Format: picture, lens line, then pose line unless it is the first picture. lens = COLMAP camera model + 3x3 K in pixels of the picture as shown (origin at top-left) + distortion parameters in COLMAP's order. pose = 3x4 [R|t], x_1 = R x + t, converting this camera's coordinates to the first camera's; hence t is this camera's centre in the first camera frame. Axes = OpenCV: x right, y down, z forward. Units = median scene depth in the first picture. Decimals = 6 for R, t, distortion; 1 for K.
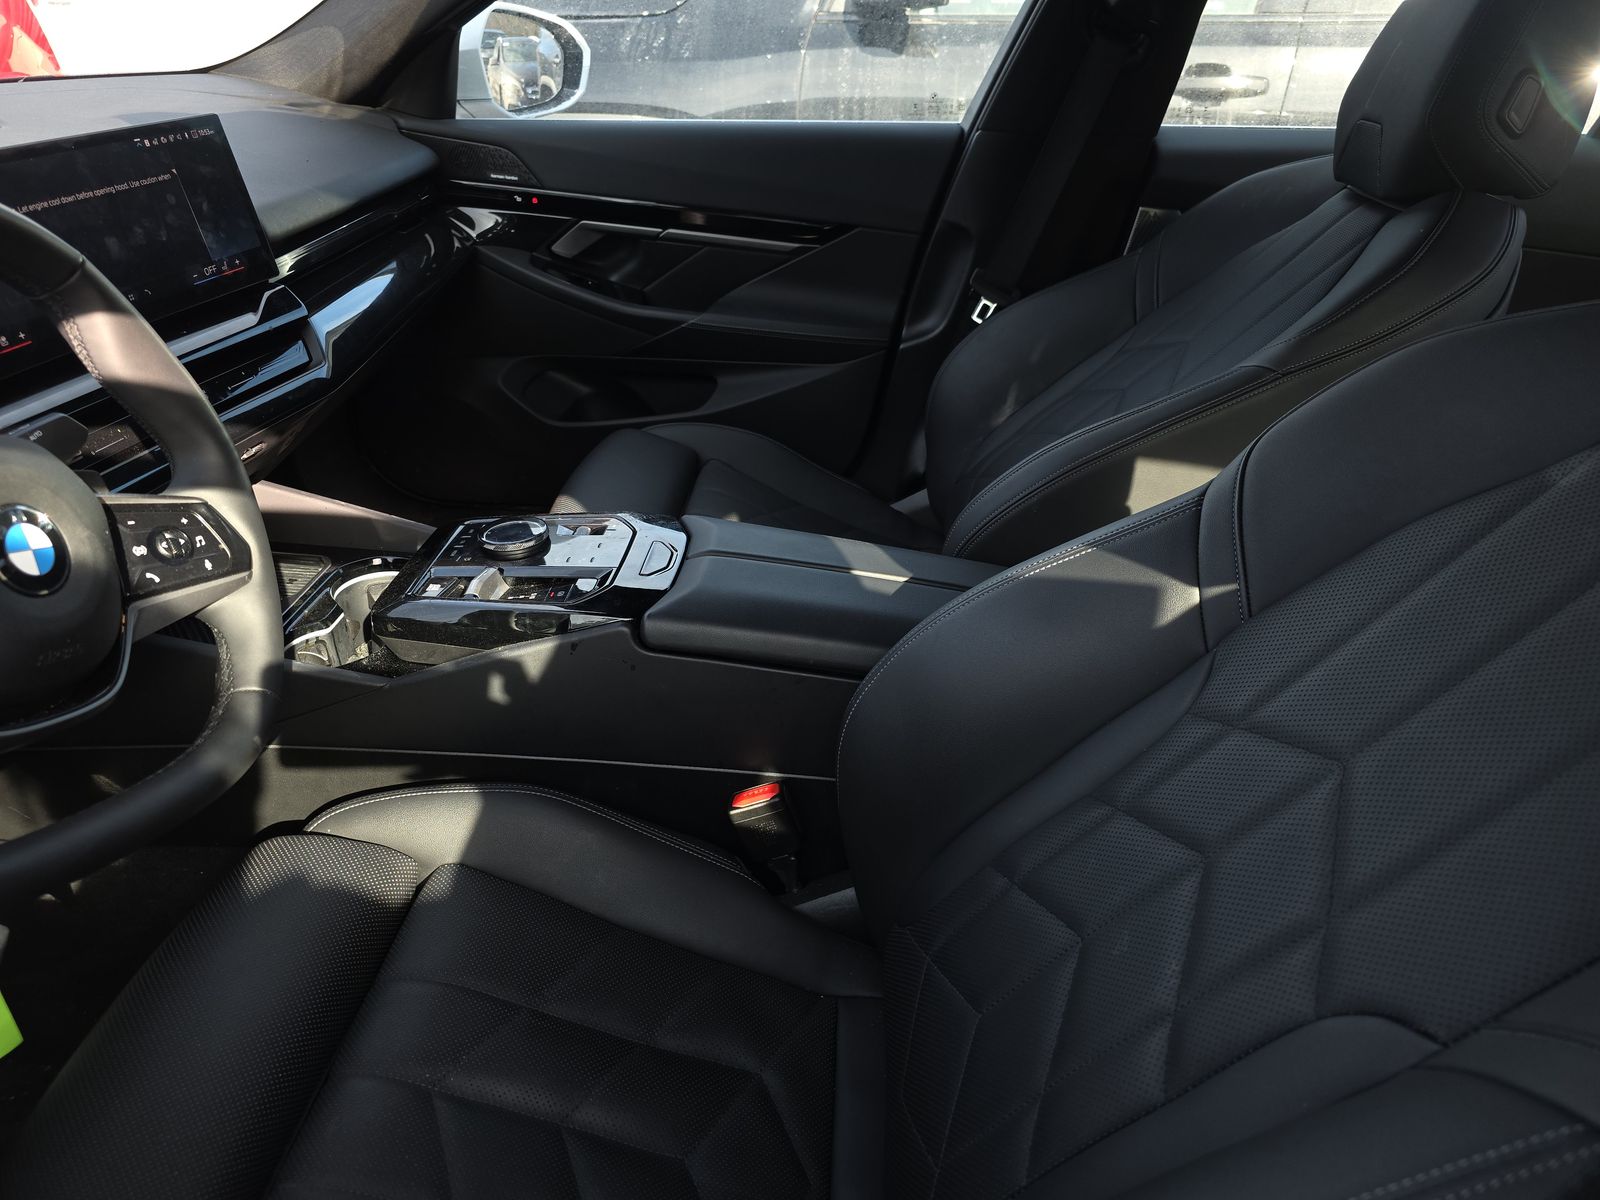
lens RADIAL K [[1086.6, 0, 798.2], [0, 1086.6, 611.9], [0, 0, 1]] dist [0.059964, -0.057601]
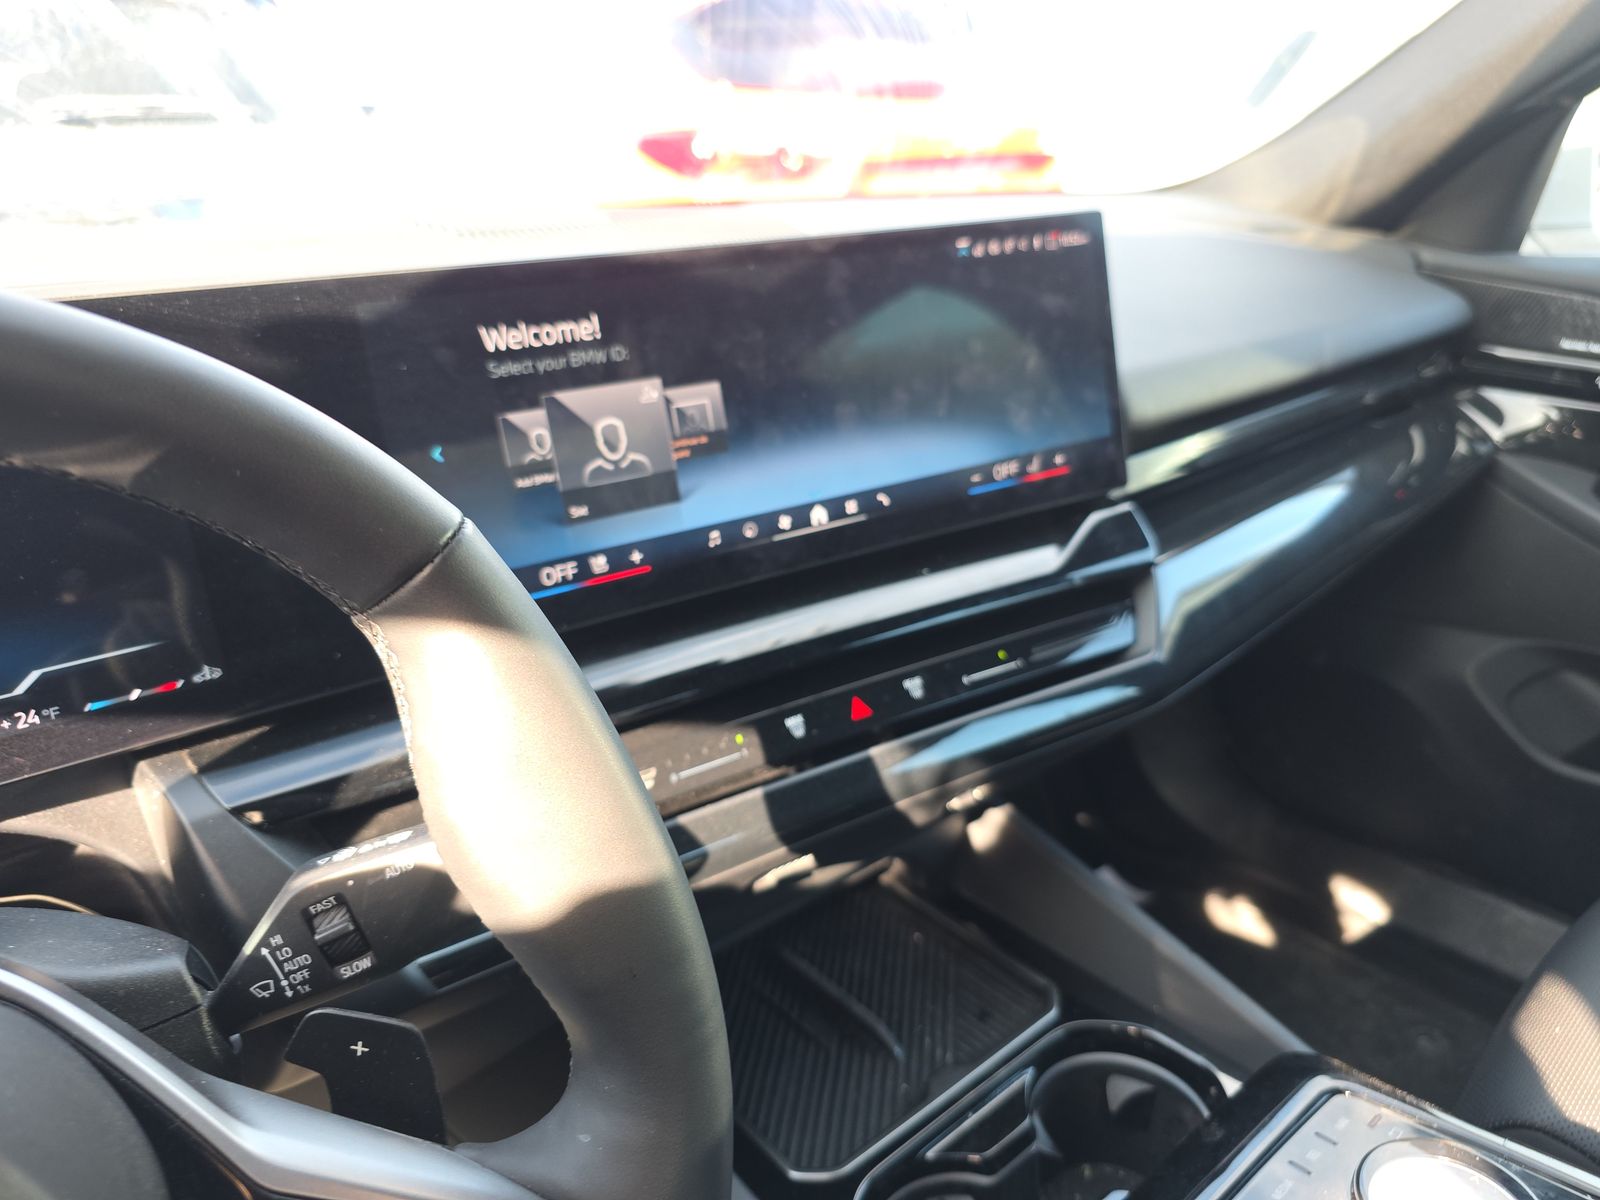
lens RADIAL K [[1073.0, 0, 800.1], [0, 1073.0, 585.9], [0, 0, 1]] dist [0.079779, -0.126495]
pose [[0.696296, 0.204057, -0.688137, -0.189986], [-0.310016, 0.950195, -0.031926, -0.179982], [0.647349, 0.235563, 0.724878, 0.482222]]
